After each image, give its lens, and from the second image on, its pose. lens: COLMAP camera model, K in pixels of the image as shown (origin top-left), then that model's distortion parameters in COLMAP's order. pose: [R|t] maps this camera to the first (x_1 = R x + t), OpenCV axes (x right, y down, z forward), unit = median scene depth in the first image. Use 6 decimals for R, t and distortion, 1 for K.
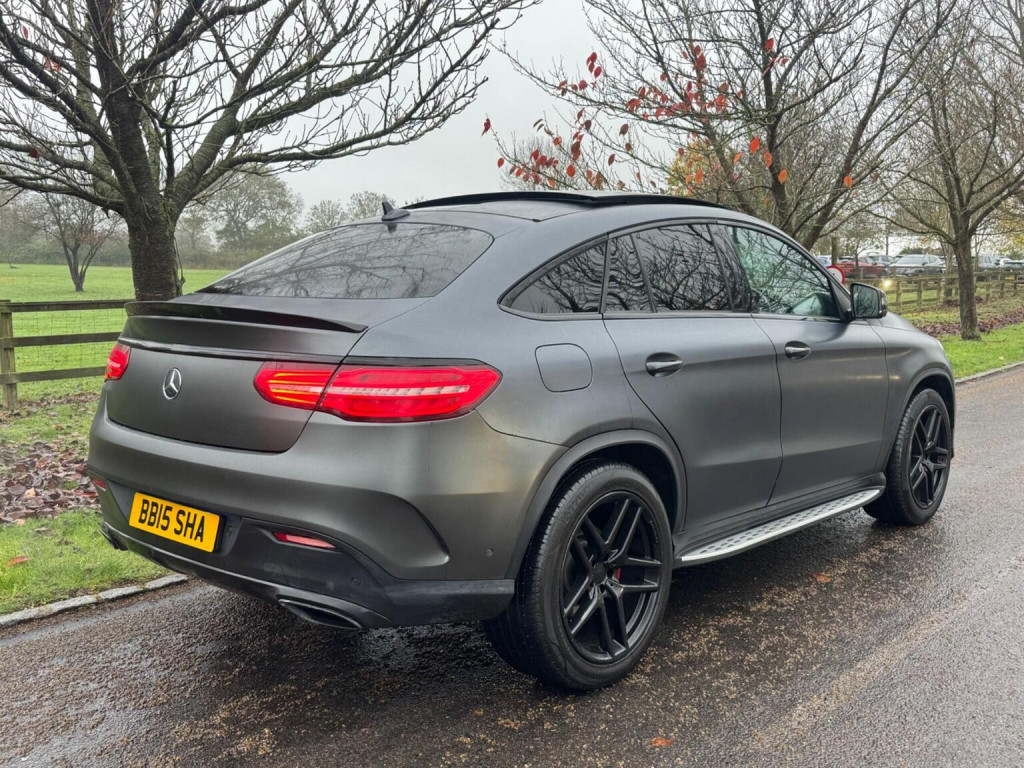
lens RADIAL K [[1025.6, 0, 514.8], [0, 1025.6, 391.6], [0, 0, 1]] dist [0.082017, 0.000000]
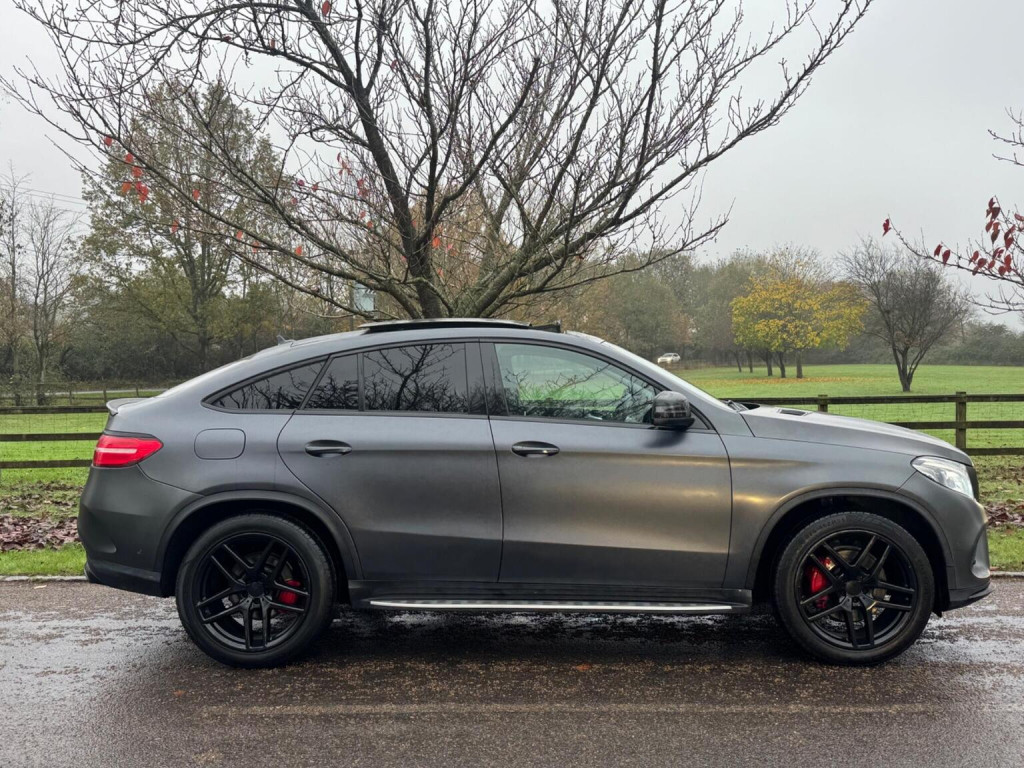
lens RADIAL K [[1025.6, 0, 522.8], [0, 1025.6, 390.8], [0, 0, 1]] dist [0.082017, 0.000000]
pose [[0.638223, 0.008770, -0.769802, 1.241950], [-0.082210, 0.994994, -0.056824, -0.042812], [0.765449, 0.099552, 0.635749, 0.288404]]
